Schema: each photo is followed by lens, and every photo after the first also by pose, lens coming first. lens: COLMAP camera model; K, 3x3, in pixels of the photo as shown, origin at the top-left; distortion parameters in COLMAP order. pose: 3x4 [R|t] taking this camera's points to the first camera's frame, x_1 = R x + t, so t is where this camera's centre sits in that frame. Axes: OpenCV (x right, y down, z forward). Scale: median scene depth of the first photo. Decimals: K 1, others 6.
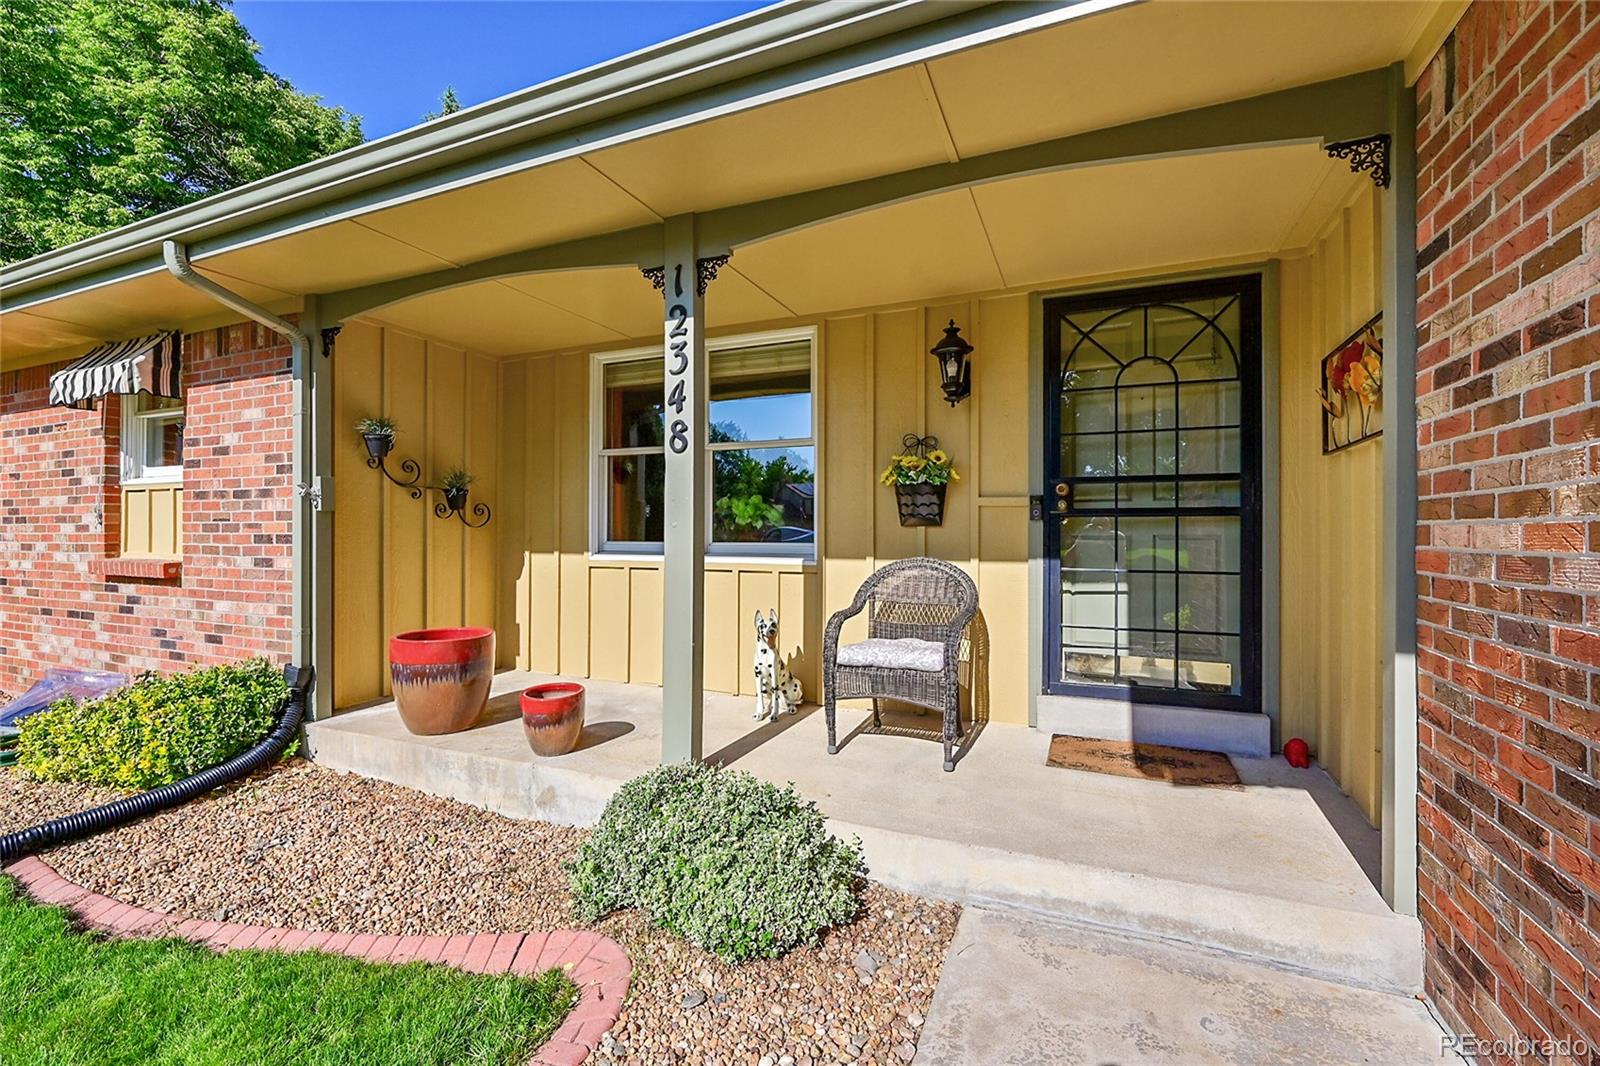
lens RADIAL K [[694.1, 0, 794.7], [0, 694.1, 525.2], [0, 0, 1]] dist [0.000155, -0.000183]
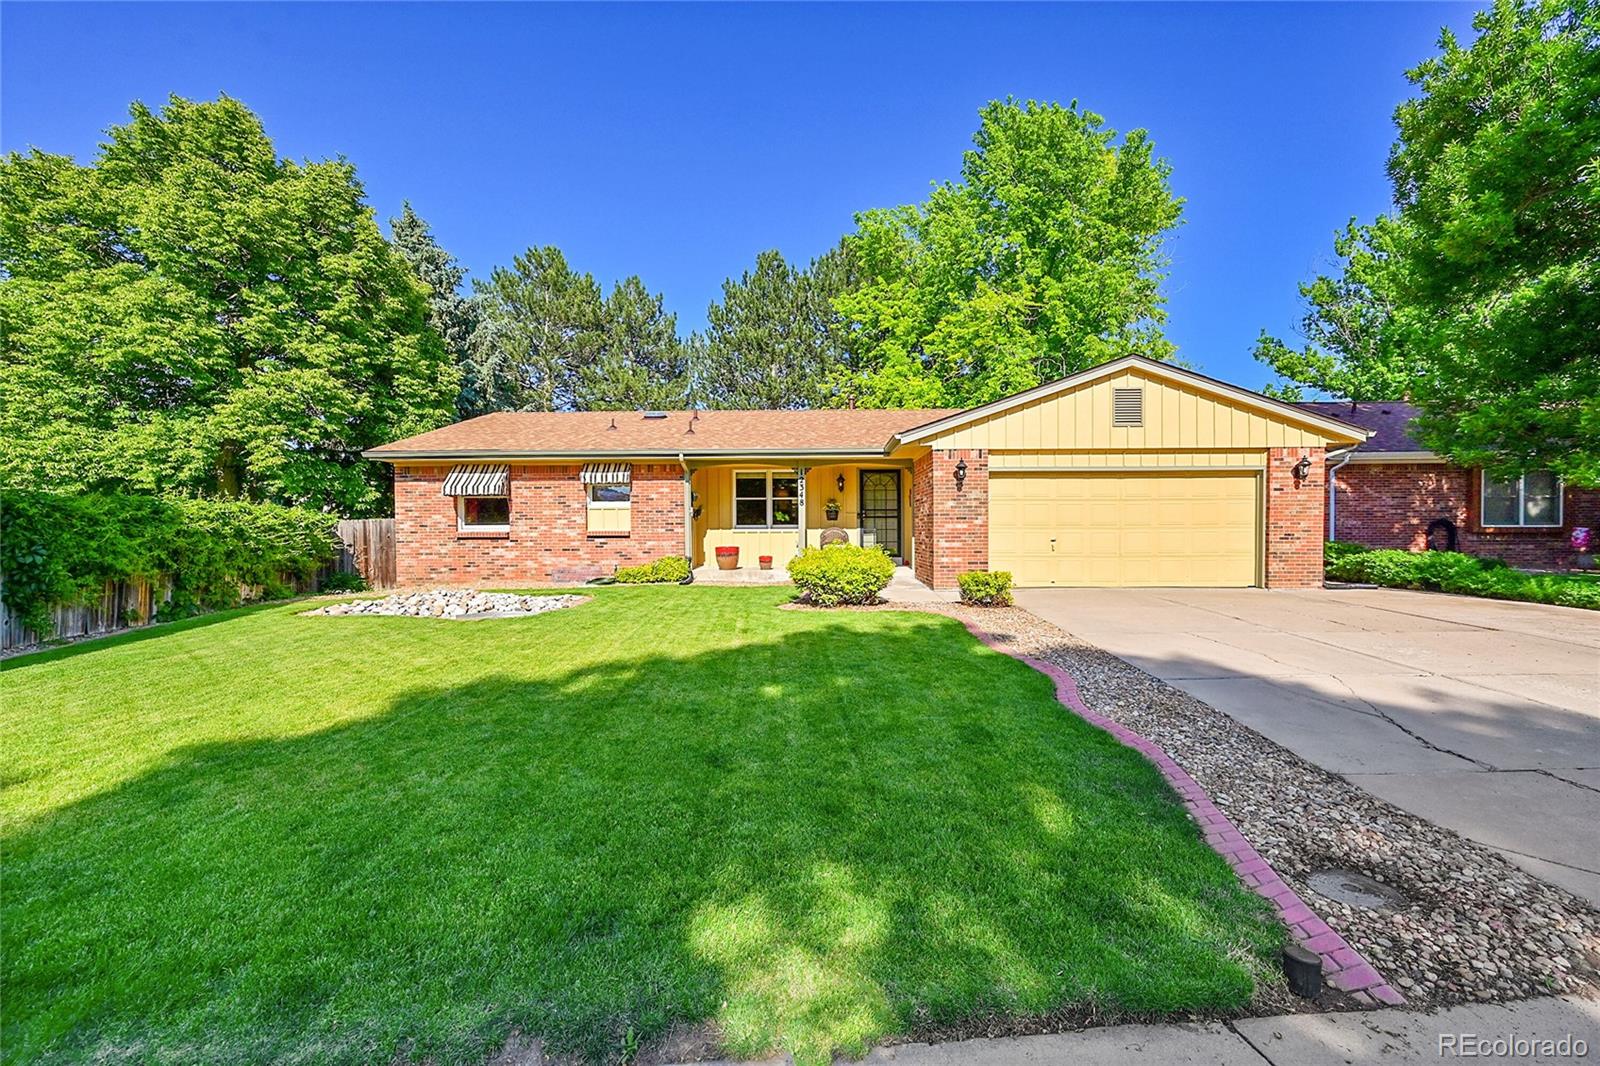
lens RADIAL K [[649.7, 0, 796.9], [0, 649.7, 534.5], [0, 0, 1]] dist [0.000356, 0.000492]
pose [[0.925657, -0.008958, 0.378258, -1.543208], [0.002513, 0.999843, 0.017528, 0.018648], [-0.378356, -0.015274, 0.925534, -2.626246]]
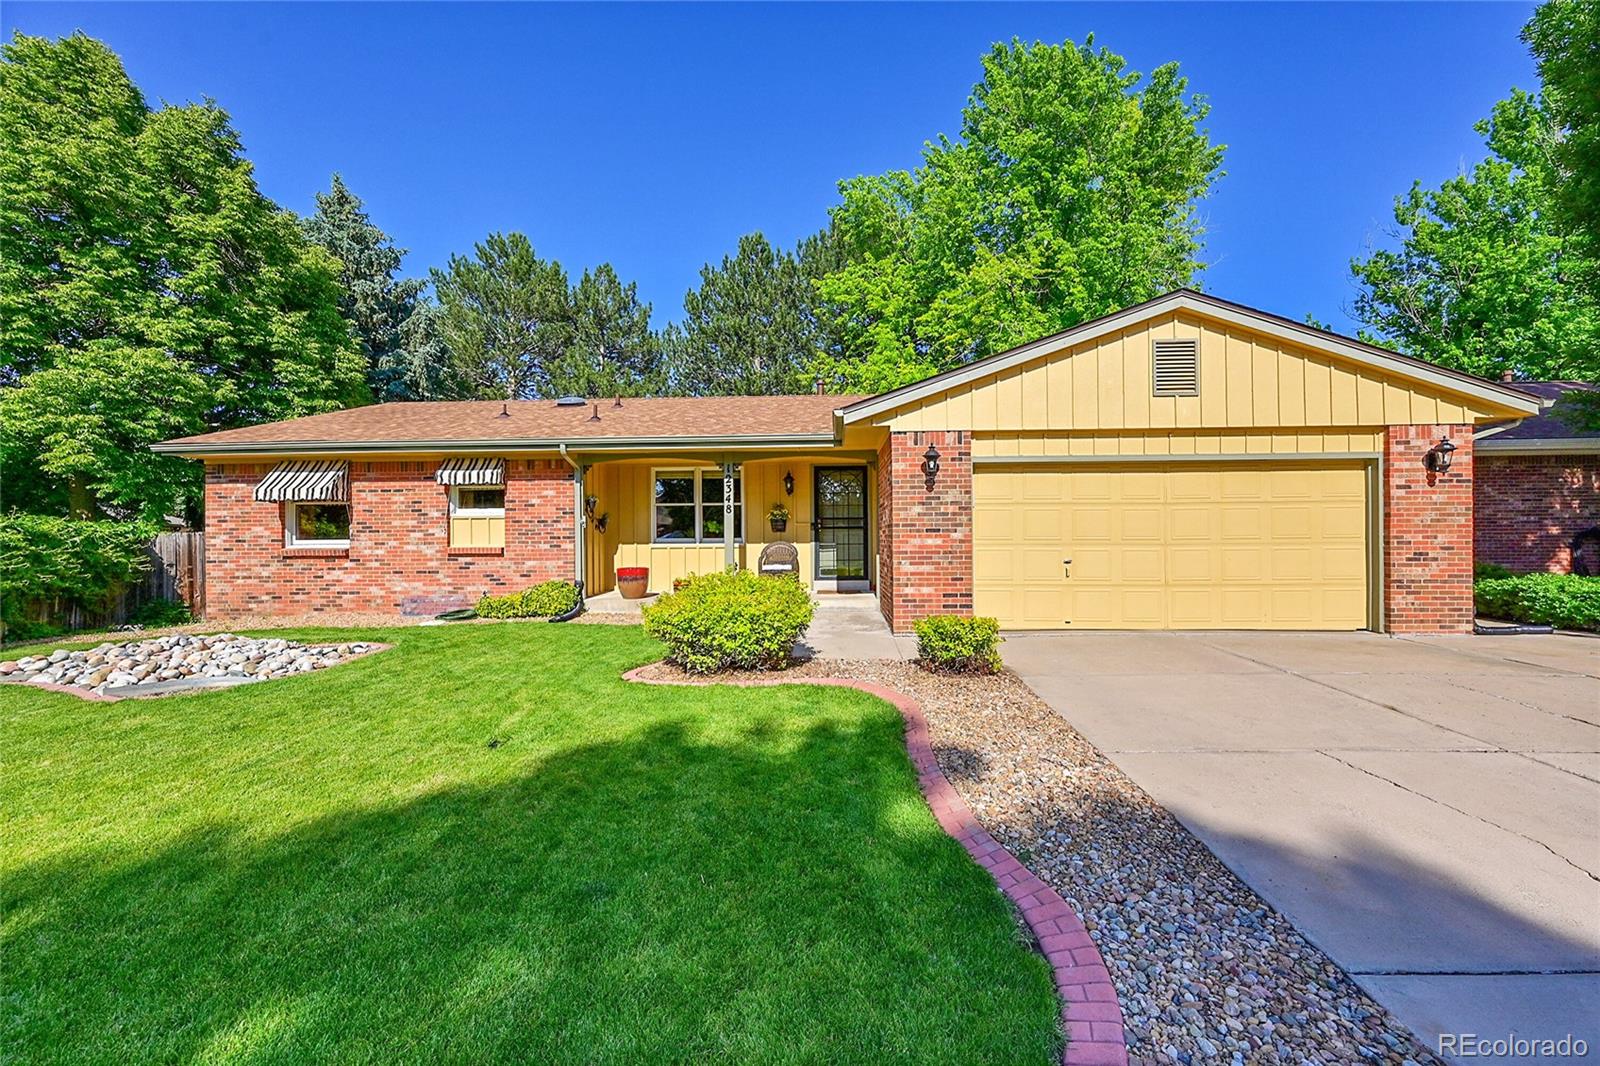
lens RADIAL K [[649.7, 0, 795.5], [0, 649.7, 529.2], [0, 0, 1]] dist [0.000356, 0.000492]
pose [[0.935659, -0.003306, 0.352891, -0.834797], [0.004755, 0.999983, -0.003237, -0.001950], [-0.352875, 0.004707, 0.935659, -1.910301]]
